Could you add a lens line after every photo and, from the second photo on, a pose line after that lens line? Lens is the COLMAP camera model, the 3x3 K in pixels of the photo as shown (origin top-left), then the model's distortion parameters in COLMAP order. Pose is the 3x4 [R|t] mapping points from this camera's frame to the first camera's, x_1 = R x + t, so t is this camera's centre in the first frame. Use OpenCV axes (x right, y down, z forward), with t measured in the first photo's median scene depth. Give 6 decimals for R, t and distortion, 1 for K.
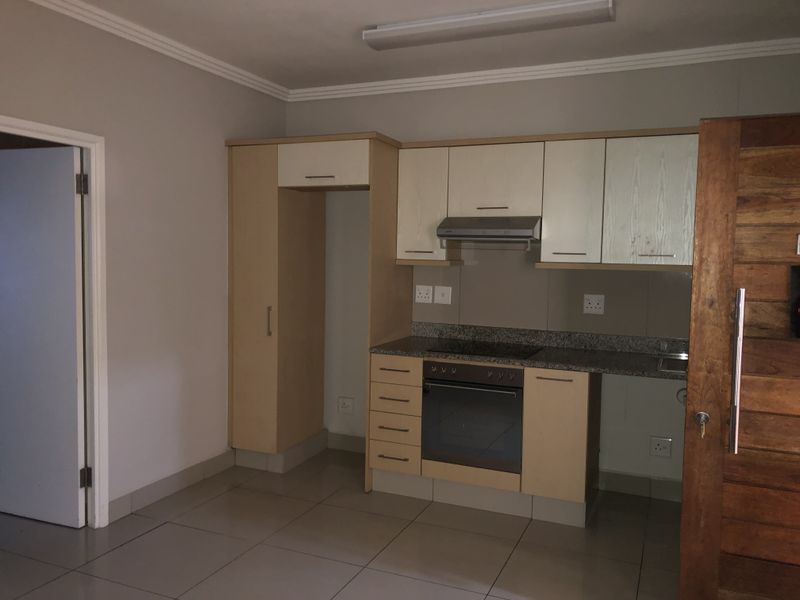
lens RADIAL K [[630.7, 0, 393.8], [0, 630.7, 297.6], [0, 0, 1]] dist [0.045763, -0.037521]
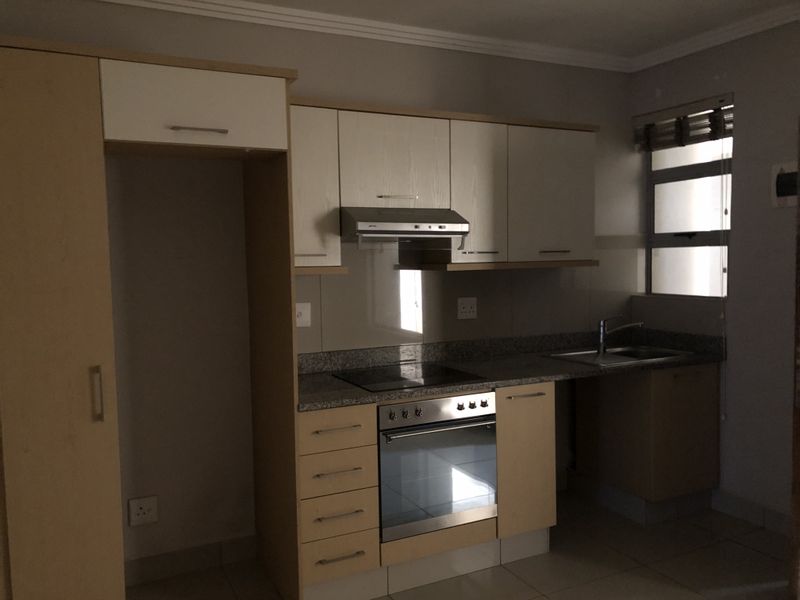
lens RADIAL K [[630.7, 0, 401.3], [0, 630.7, 304.6], [0, 0, 1]] dist [0.045763, -0.037521]
pose [[0.670730, -0.081962, 0.737159, -0.418781], [0.083518, 0.995901, 0.034739, -0.034353], [-0.736984, 0.038265, 0.674826, 0.459423]]
